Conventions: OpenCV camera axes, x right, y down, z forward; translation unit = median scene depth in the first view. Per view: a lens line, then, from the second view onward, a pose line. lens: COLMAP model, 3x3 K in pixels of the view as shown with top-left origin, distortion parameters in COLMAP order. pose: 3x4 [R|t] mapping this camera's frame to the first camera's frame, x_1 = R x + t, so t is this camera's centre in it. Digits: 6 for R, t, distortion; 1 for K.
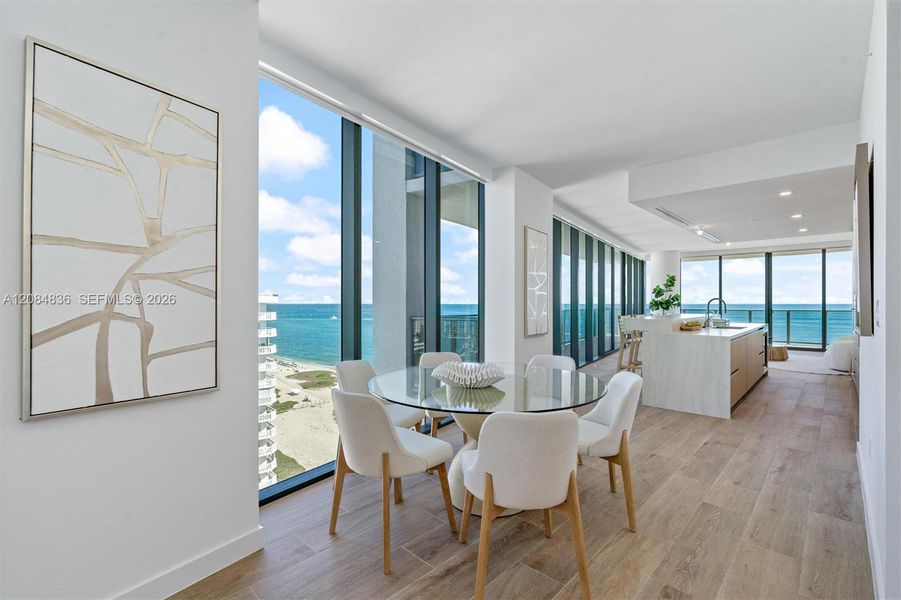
lens RADIAL K [[416.2, 0, 451.7], [0, 416.2, 304.5], [0, 0, 1]] dist [-0.002334, 0.000180]
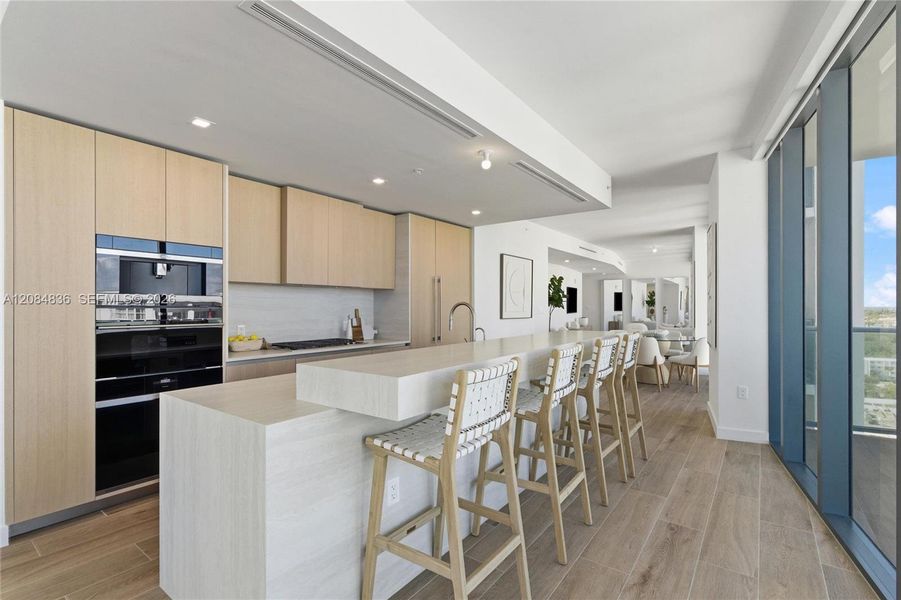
lens RADIAL K [[416.2, 0, 451.7], [0, 416.2, 304.5], [0, 0, 1]] dist [-0.002334, 0.000180]
pose [[-0.994156, 0.003348, -0.107903, 0.370725], [0.003324, 0.999994, 0.000400, -0.007430], [0.107904, 0.000039, -0.994161, 0.791356]]
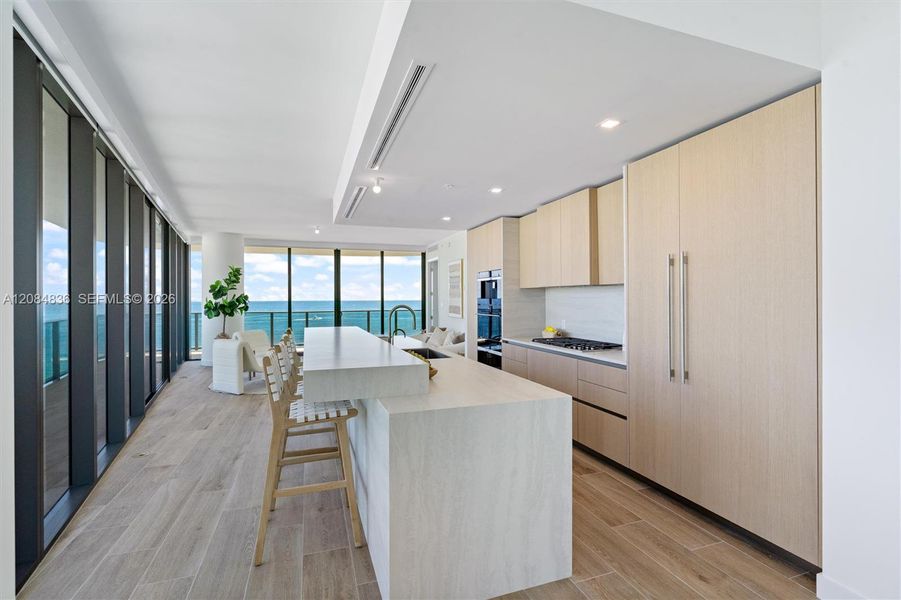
lens RADIAL K [[409.0, 0, 450.5], [0, 409.0, 300.0], [0, 0, 1]] dist [-0.002145, -0.000028]
pose [[0.468838, -0.002010, 0.883282, 0.082583], [0.005248, 0.999986, -0.000510, -0.012062], [-0.883268, 0.004875, 0.468842, 0.350396]]
